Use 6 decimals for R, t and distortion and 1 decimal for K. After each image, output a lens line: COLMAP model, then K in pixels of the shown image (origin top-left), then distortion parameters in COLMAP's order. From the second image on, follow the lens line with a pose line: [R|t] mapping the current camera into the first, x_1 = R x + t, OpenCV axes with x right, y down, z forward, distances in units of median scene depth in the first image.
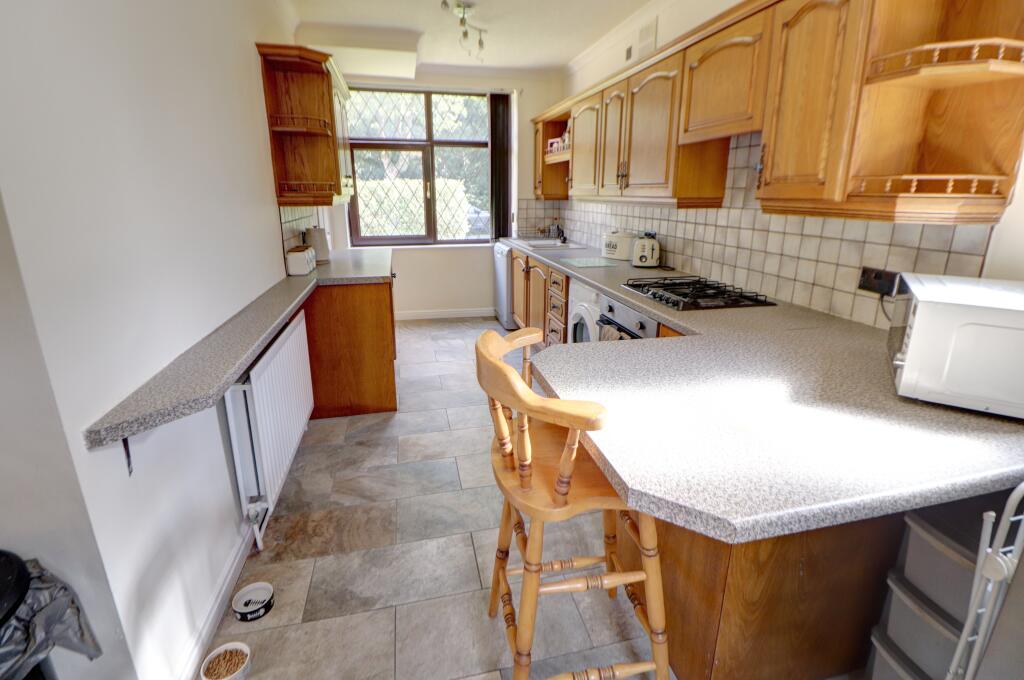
lens RADIAL K [[466.2, 0, 514.0], [0, 466.2, 321.2], [0, 0, 1]] dist [-0.061620, -0.000204]
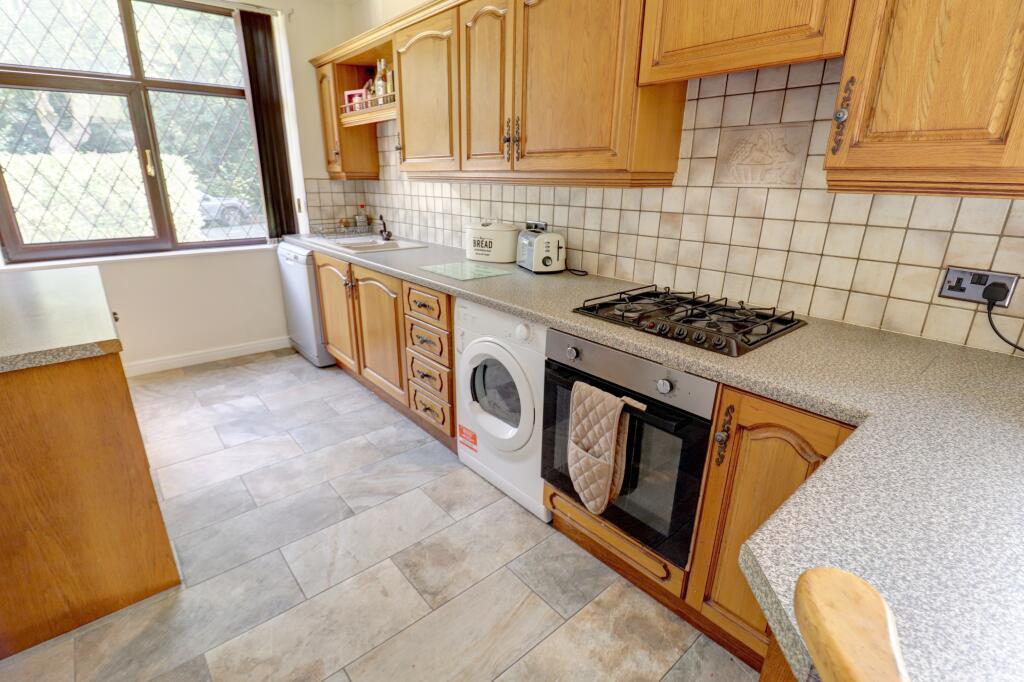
lens RADIAL K [[482.3, 0, 507.5], [0, 482.3, 345.8], [0, 0, 1]] dist [0.001755, -0.017461]
pose [[0.891912, -0.140928, 0.429689, -0.098850], [0.110996, 0.989357, 0.094091, -0.071666], [-0.438376, -0.036227, 0.898061, 0.304864]]
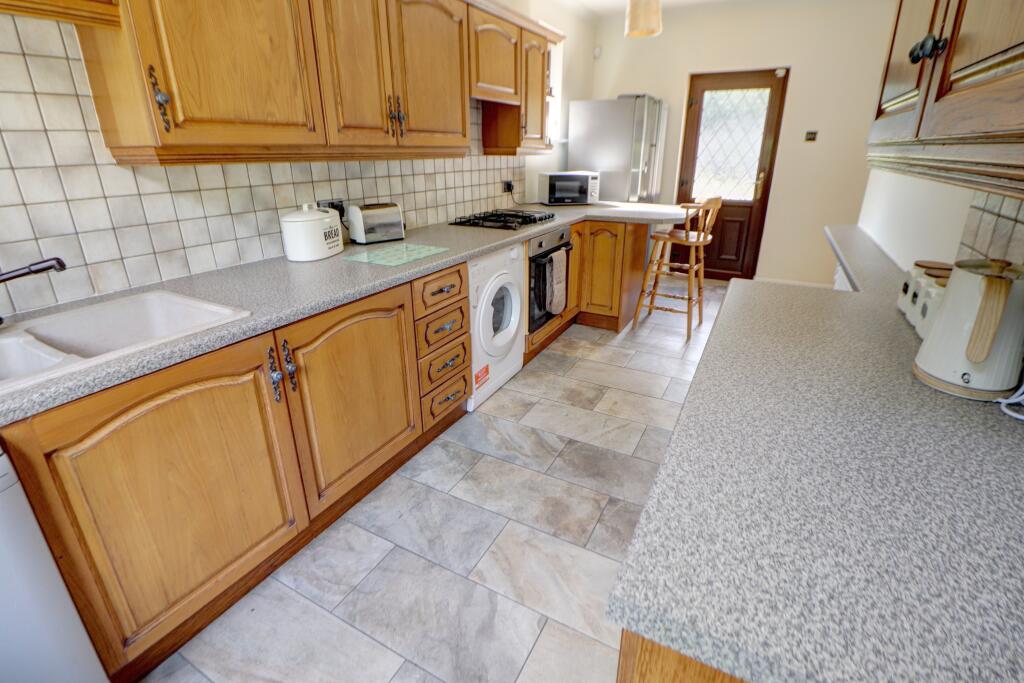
lens RADIAL K [[466.2, 0, 514.0], [0, 466.2, 322.7], [0, 0, 1]] dist [-0.061620, -0.000204]
pose [[-0.746164, -0.233466, 0.623485, -0.348033], [0.173008, 0.836328, 0.520215, -0.326462], [-0.642891, 0.496033, -0.583646, 1.228820]]
